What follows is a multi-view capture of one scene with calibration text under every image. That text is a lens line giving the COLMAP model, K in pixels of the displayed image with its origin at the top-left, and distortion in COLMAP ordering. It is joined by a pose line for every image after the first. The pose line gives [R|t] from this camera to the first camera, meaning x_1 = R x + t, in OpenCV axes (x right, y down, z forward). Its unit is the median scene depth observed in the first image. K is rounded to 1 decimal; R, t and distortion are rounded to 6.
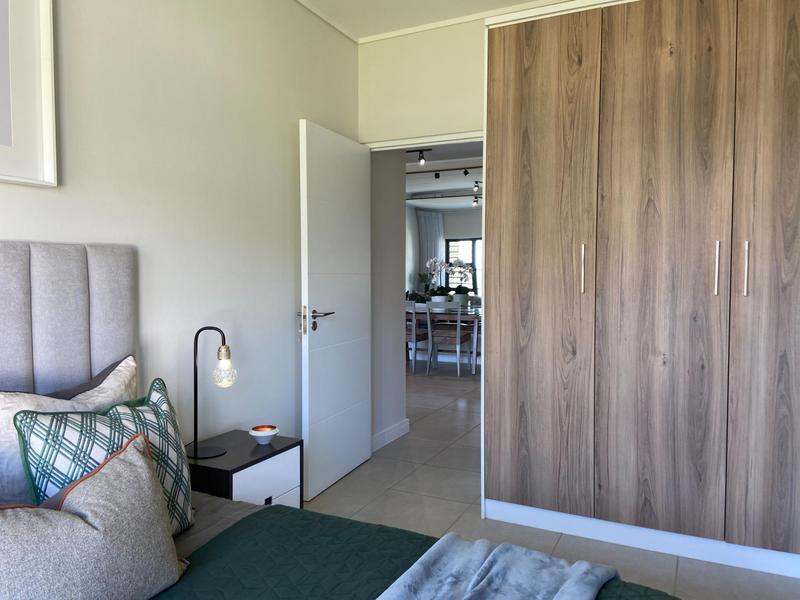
lens RADIAL K [[597.6, 0, 377.2], [0, 597.6, 300.0], [0, 0, 1]] dist [0.117895, -0.139407]
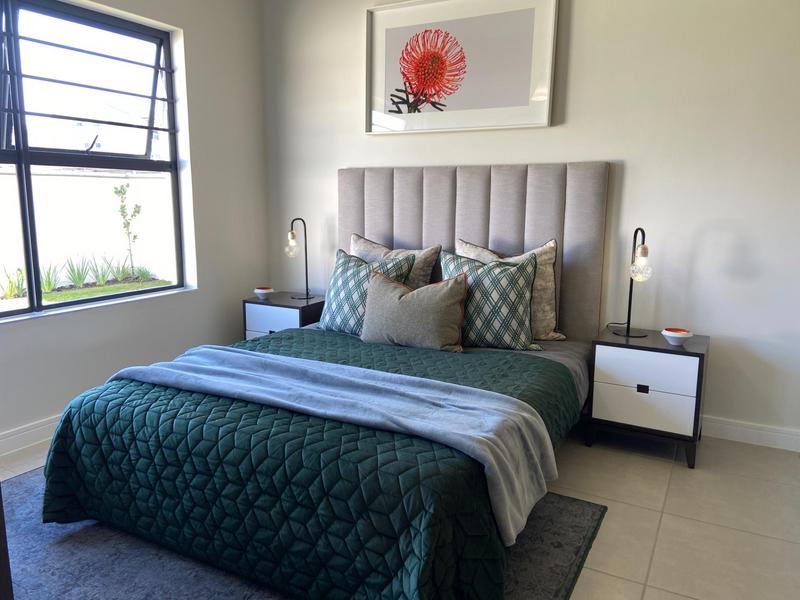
lens RADIAL K [[606.0, 0, 396.7], [0, 606.0, 290.8], [0, 0, 1]] dist [0.119364, -0.163368]
pose [[-0.035261, 0.159356, -0.986591, 0.883559], [-0.045850, 0.985908, 0.160884, -0.004568], [0.998326, 0.050908, -0.027457, 0.545605]]
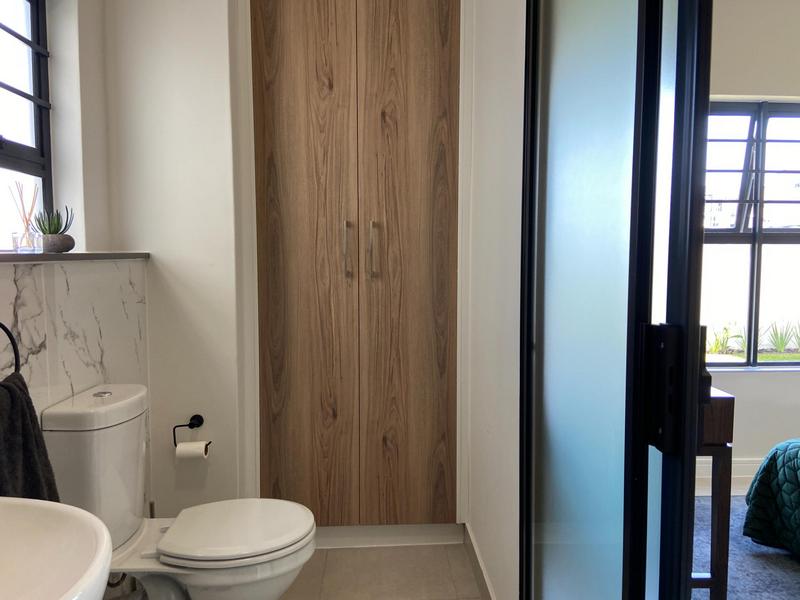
lens RADIAL K [[646.9, 0, 397.5], [0, 646.9, 300.5], [0, 0, 1]] dist [-0.002044, -0.002445]
pose [[-0.863595, 0.041578, -0.502468, 1.159100], [-0.019361, 0.993124, 0.115454, -0.043897], [0.503814, 0.109433, -0.856852, 0.656557]]
